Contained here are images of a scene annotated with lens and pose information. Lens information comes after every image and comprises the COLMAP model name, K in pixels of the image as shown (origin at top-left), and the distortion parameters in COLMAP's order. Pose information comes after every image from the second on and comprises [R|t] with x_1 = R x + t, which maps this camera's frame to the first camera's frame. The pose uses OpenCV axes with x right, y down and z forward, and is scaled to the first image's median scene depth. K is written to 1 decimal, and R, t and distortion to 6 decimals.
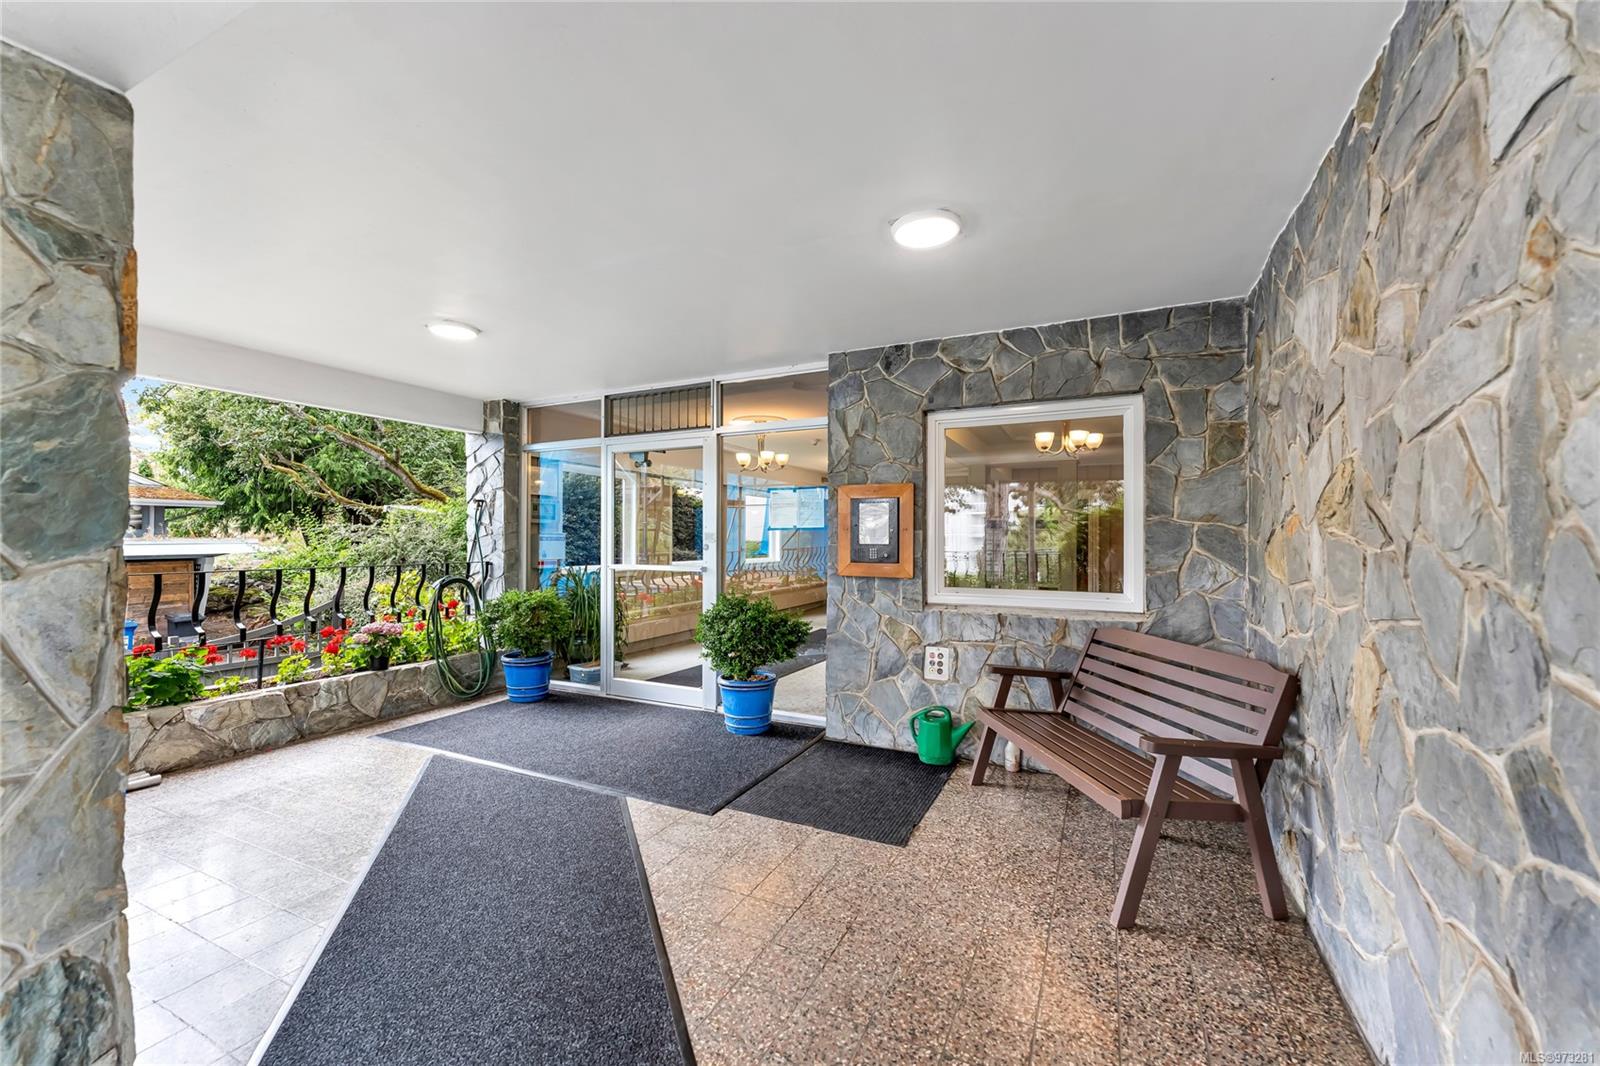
lens RADIAL K [[637.6, 0, 795.2], [0, 637.6, 537.3], [0, 0, 1]] dist [0.001795, -0.001263]
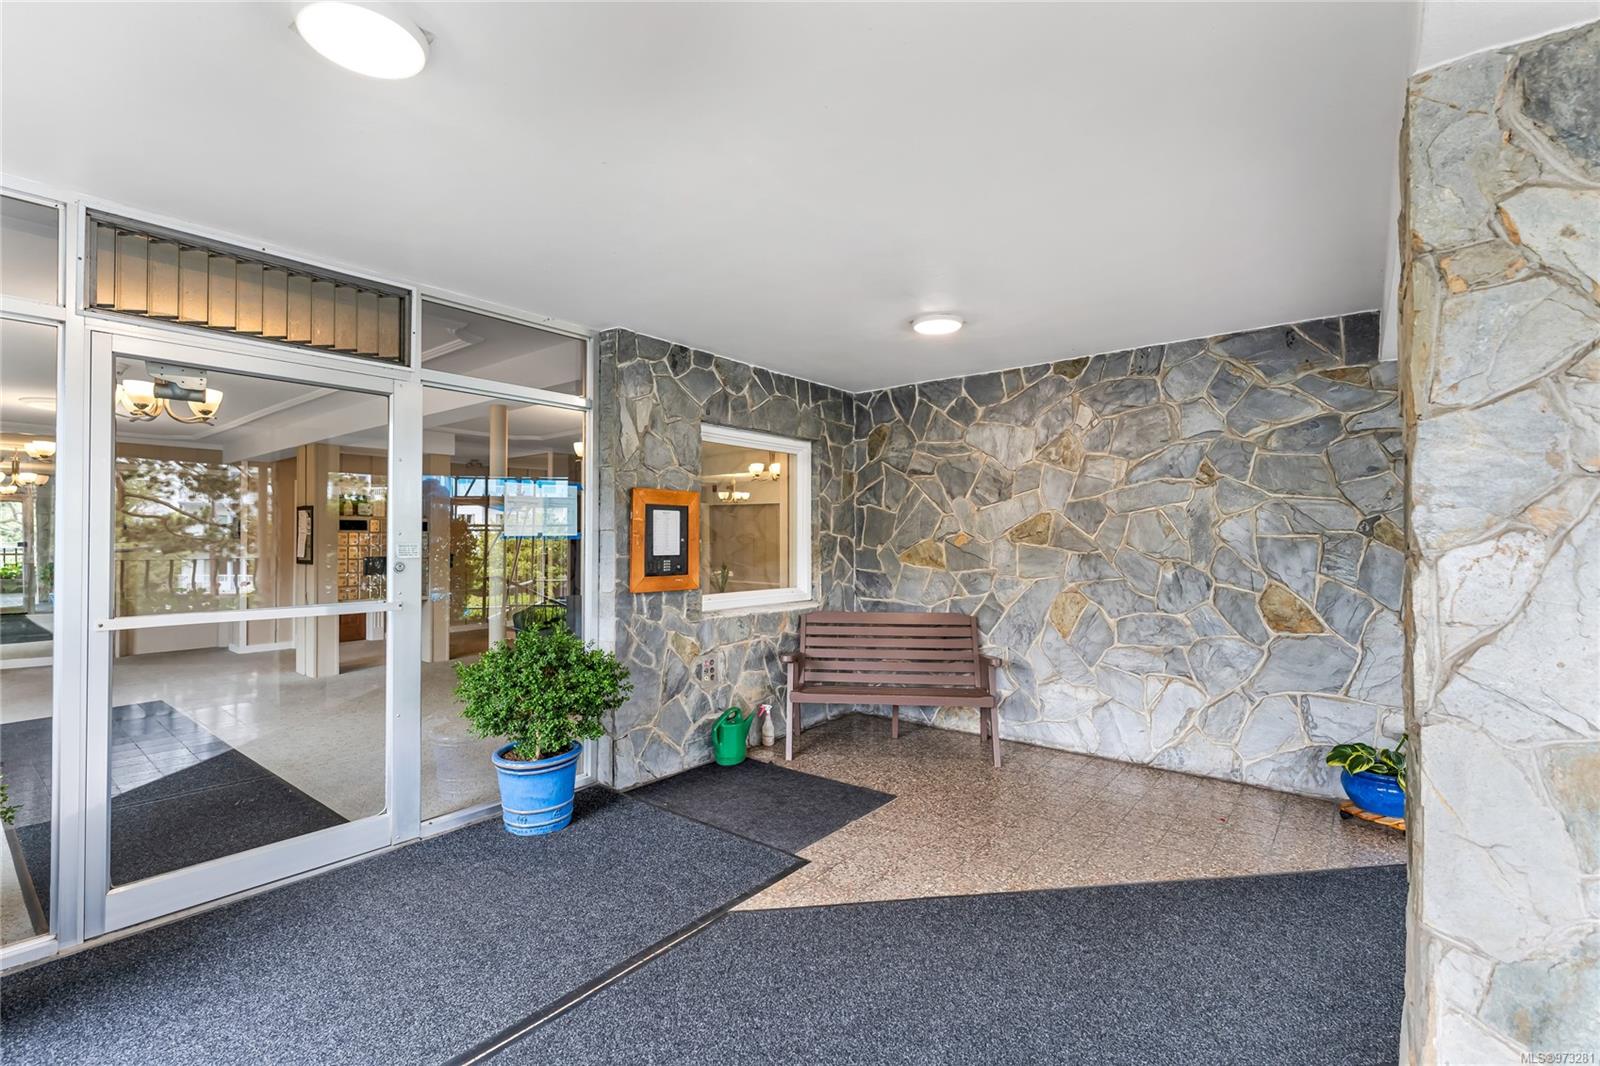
lens RADIAL K [[712.8, 0, 798.0], [0, 712.8, 533.3], [0, 0, 1]] dist [0.005638, 0.000297]
pose [[0.216146, 0.002553, 0.976358, -0.843996], [-0.006188, 0.999980, -0.001245, -0.021236], [-0.976341, -0.005772, 0.216157, 0.601155]]
